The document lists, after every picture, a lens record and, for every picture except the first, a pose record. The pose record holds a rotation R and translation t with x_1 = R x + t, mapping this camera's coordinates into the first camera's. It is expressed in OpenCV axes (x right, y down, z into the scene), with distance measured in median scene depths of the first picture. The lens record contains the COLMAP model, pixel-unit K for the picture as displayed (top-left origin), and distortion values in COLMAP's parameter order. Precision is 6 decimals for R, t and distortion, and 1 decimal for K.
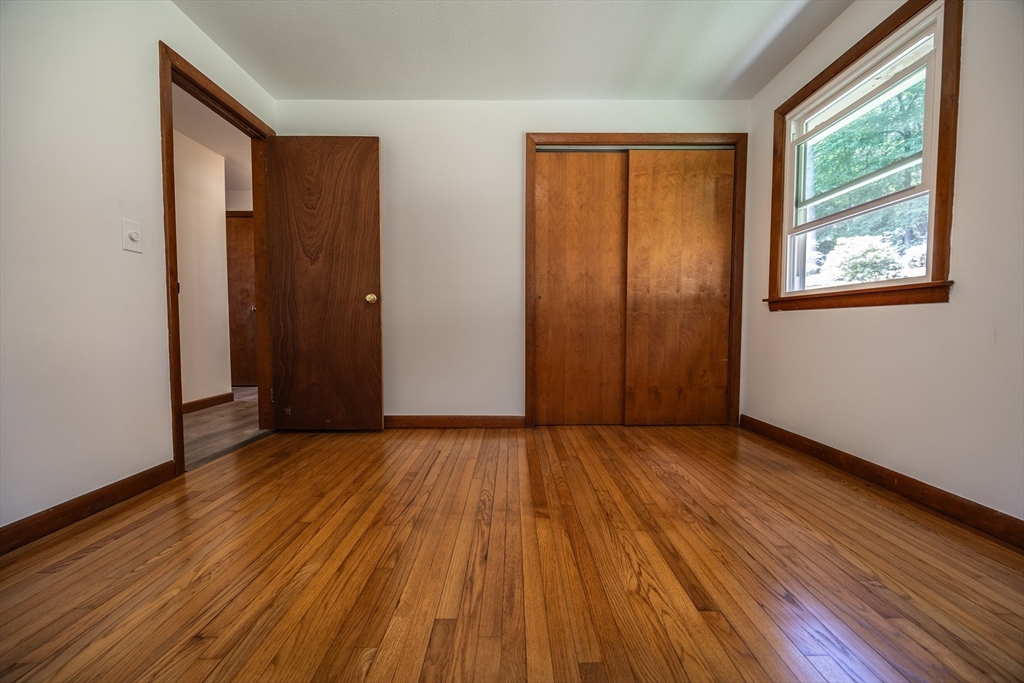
lens RADIAL K [[393.0, 0, 513.8], [0, 393.0, 344.3], [0, 0, 1]] dist [-0.001839, -0.000249]
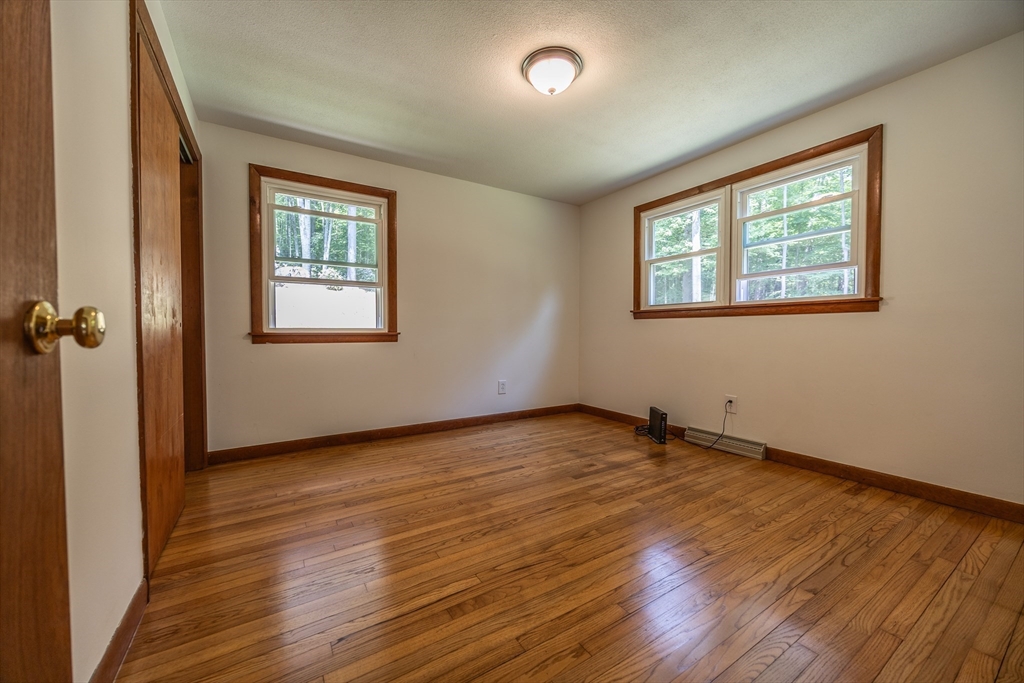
lens RADIAL K [[393.0, 0, 513.8], [0, 393.0, 344.3], [0, 0, 1]] dist [-0.001839, -0.000249]
pose [[-0.542014, -0.028021, 0.839902, -1.039387], [0.041025, 0.997370, 0.059749, -0.184169], [-0.839367, 0.066841, -0.539439, 1.518393]]
